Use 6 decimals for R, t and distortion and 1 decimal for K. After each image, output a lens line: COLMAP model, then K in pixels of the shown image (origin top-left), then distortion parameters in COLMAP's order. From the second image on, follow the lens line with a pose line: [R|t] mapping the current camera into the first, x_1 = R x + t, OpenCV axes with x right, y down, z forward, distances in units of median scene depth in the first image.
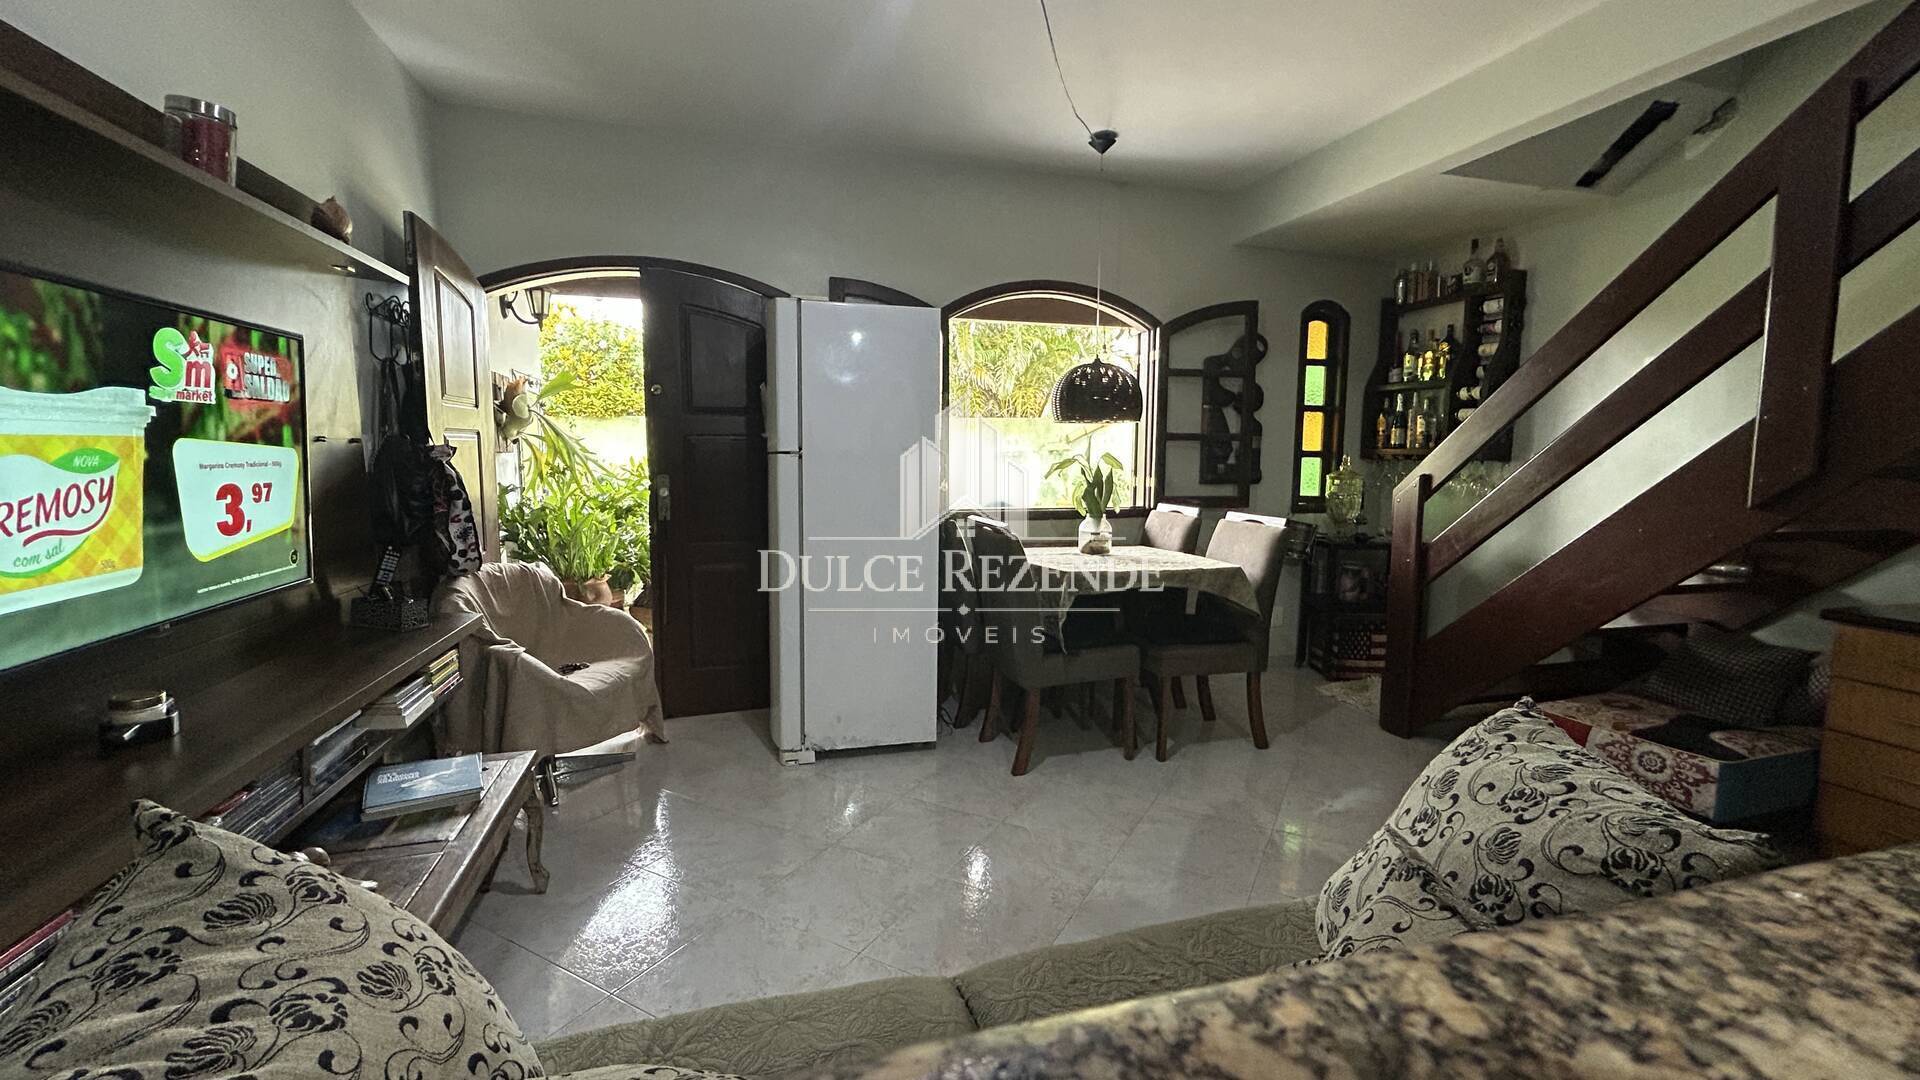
lens RADIAL K [[774.9, 0, 963.8], [0, 774.9, 526.4], [0, 0, 1]] dist [-0.000831, 0.000504]
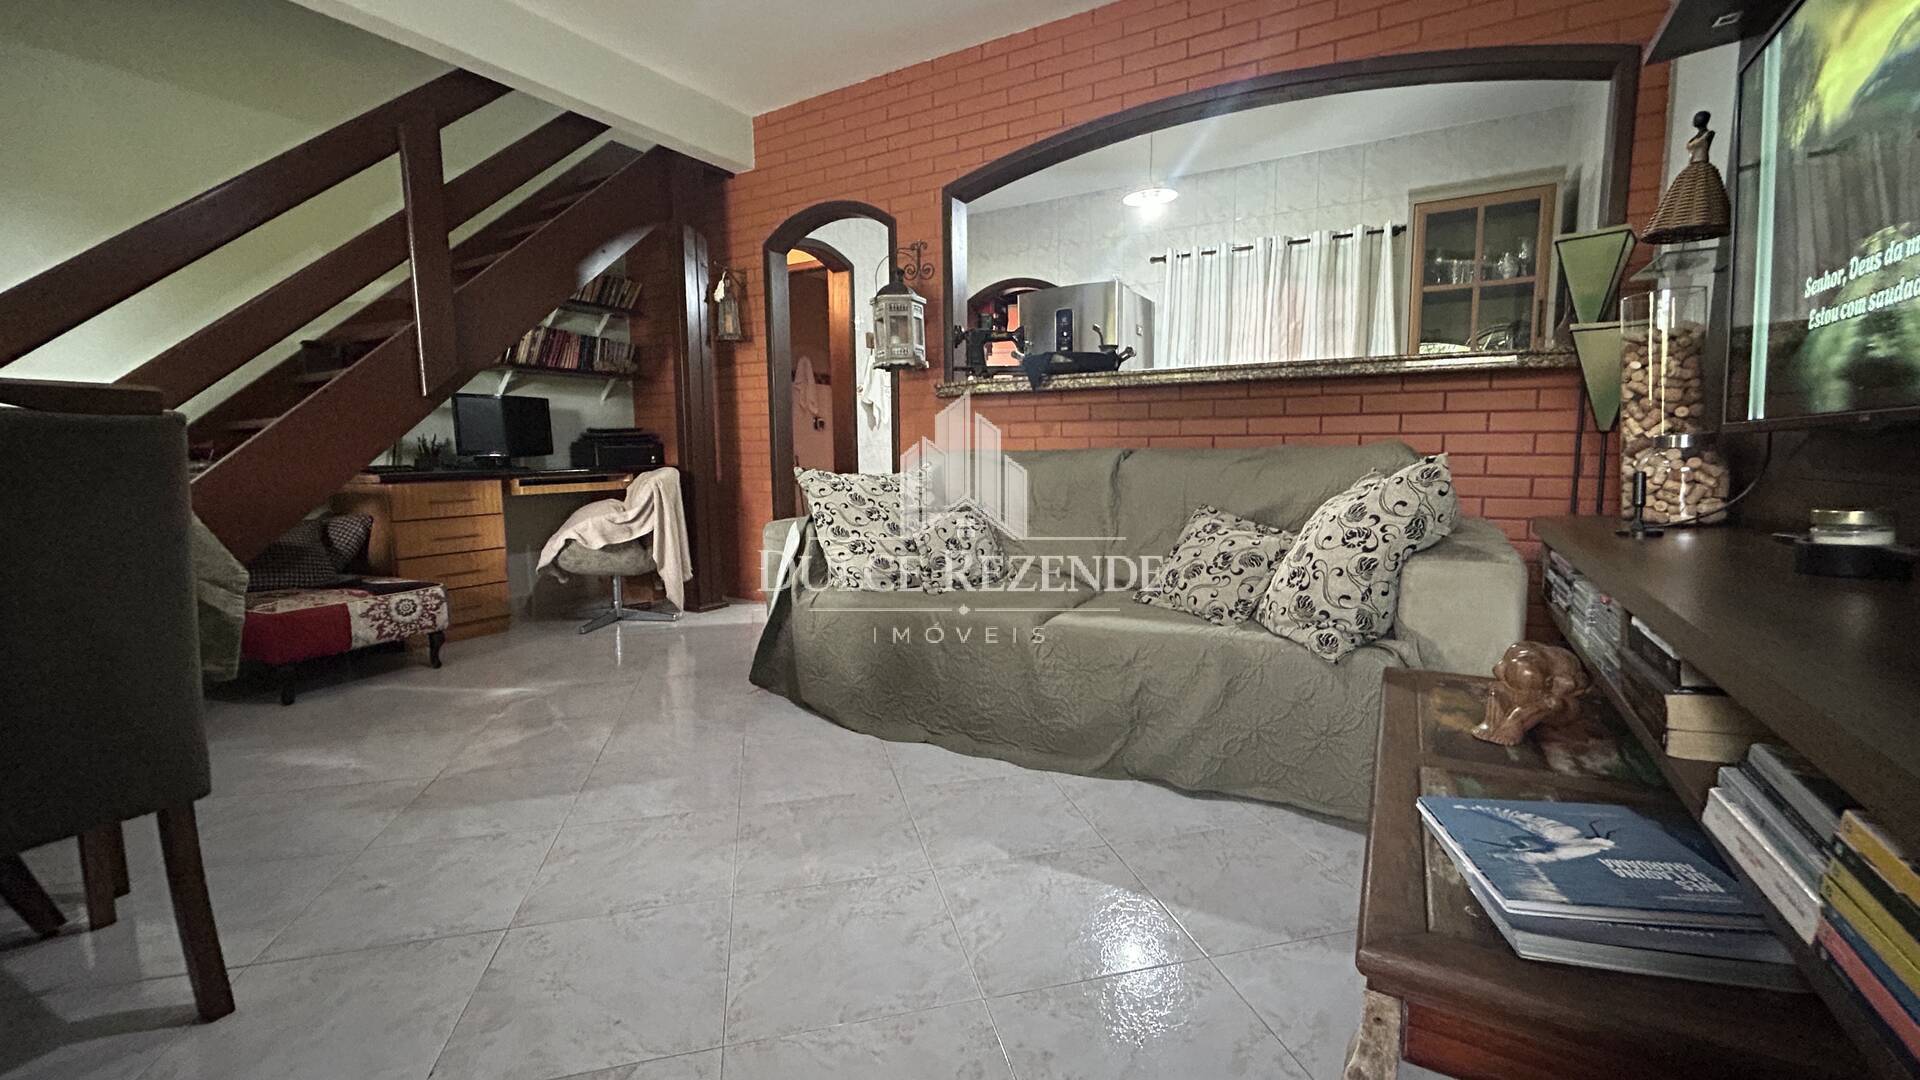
lens RADIAL K [[774.9, 0, 972.6], [0, 774.9, 537.1], [0, 0, 1]] dist [-0.000831, 0.000504]
pose [[-0.698192, -0.087552, 0.710537, -0.398972], [0.064907, 0.980665, 0.184616, 0.021065], [-0.712962, 0.175016, -0.679010, 0.806176]]
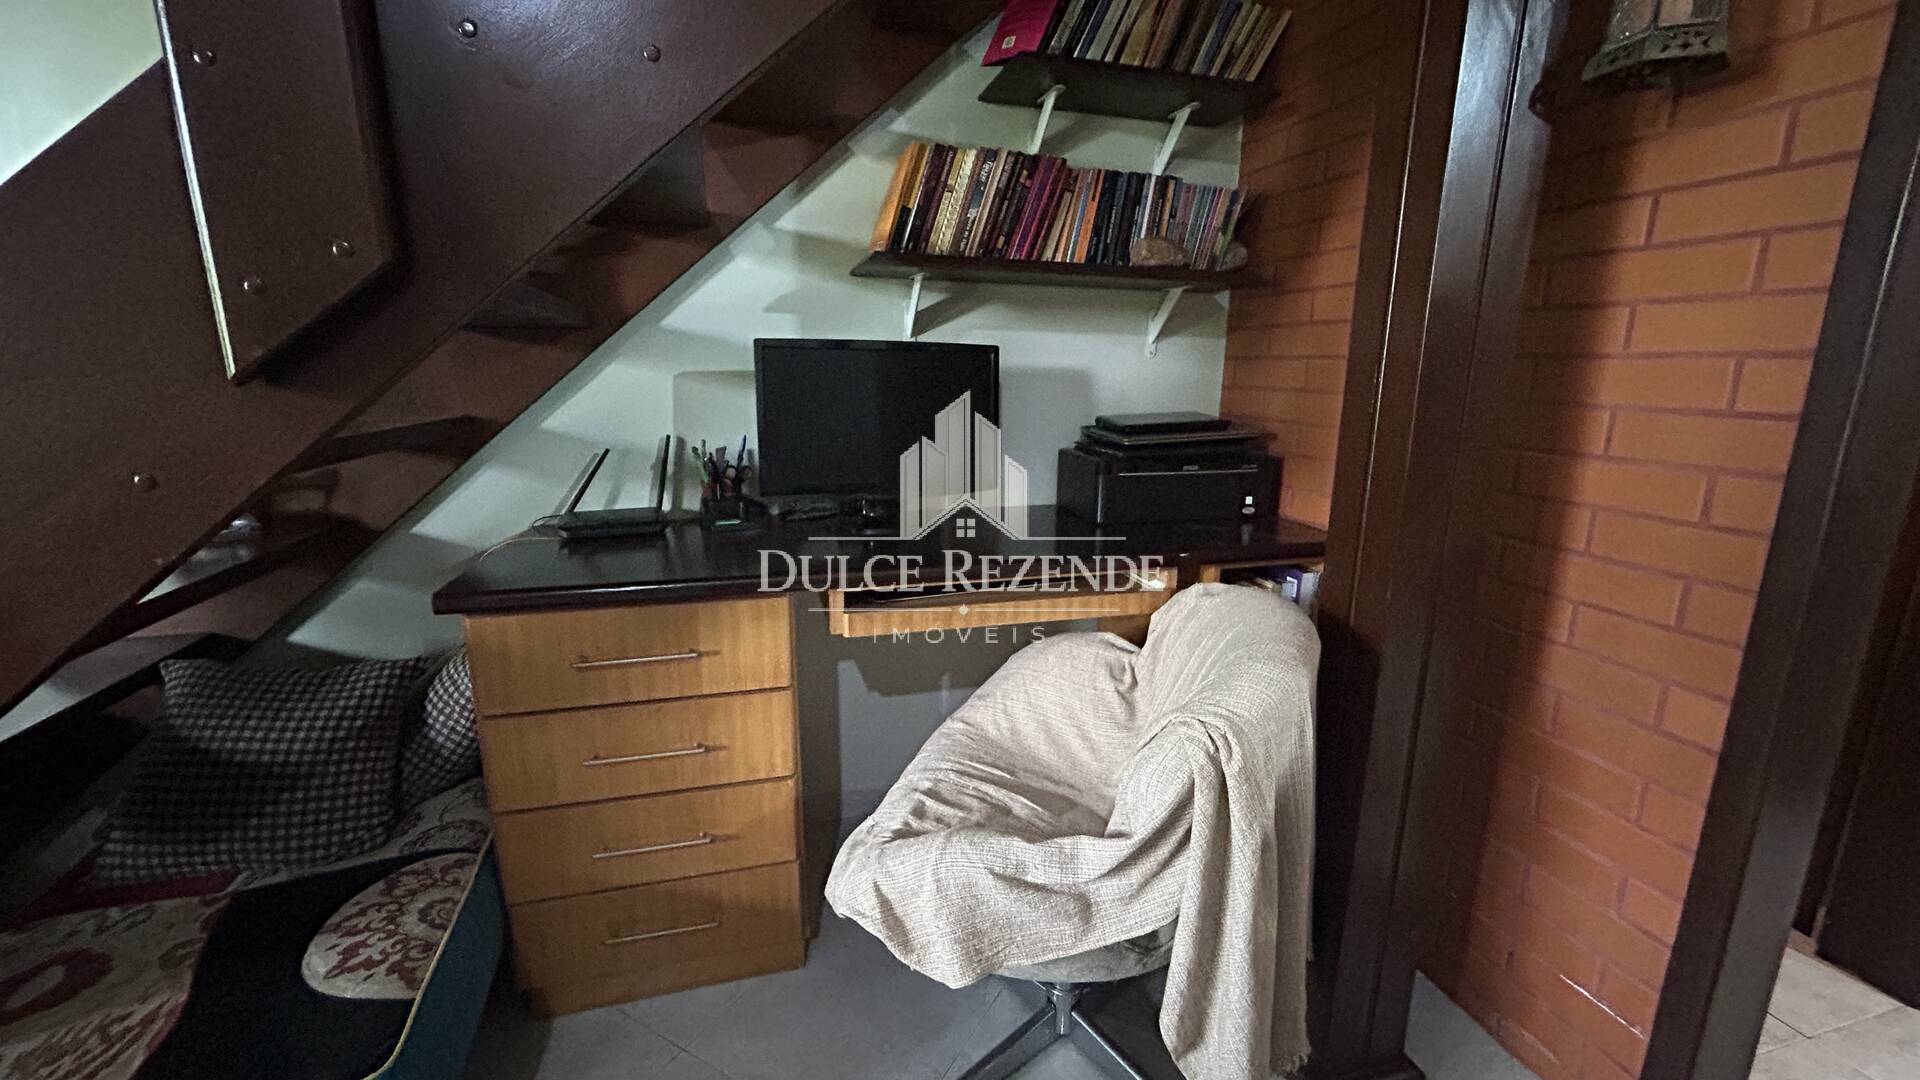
lens RADIAL K [[774.9, 0, 953.7], [0, 774.9, 548.6], [0, 0, 1]] dist [-0.000831, 0.000504]
pose [[0.009276, -0.215789, 0.976396, 0.442351], [0.091050, 0.972564, 0.214078, 0.006511], [-0.995803, 0.086915, 0.028669, 0.451129]]
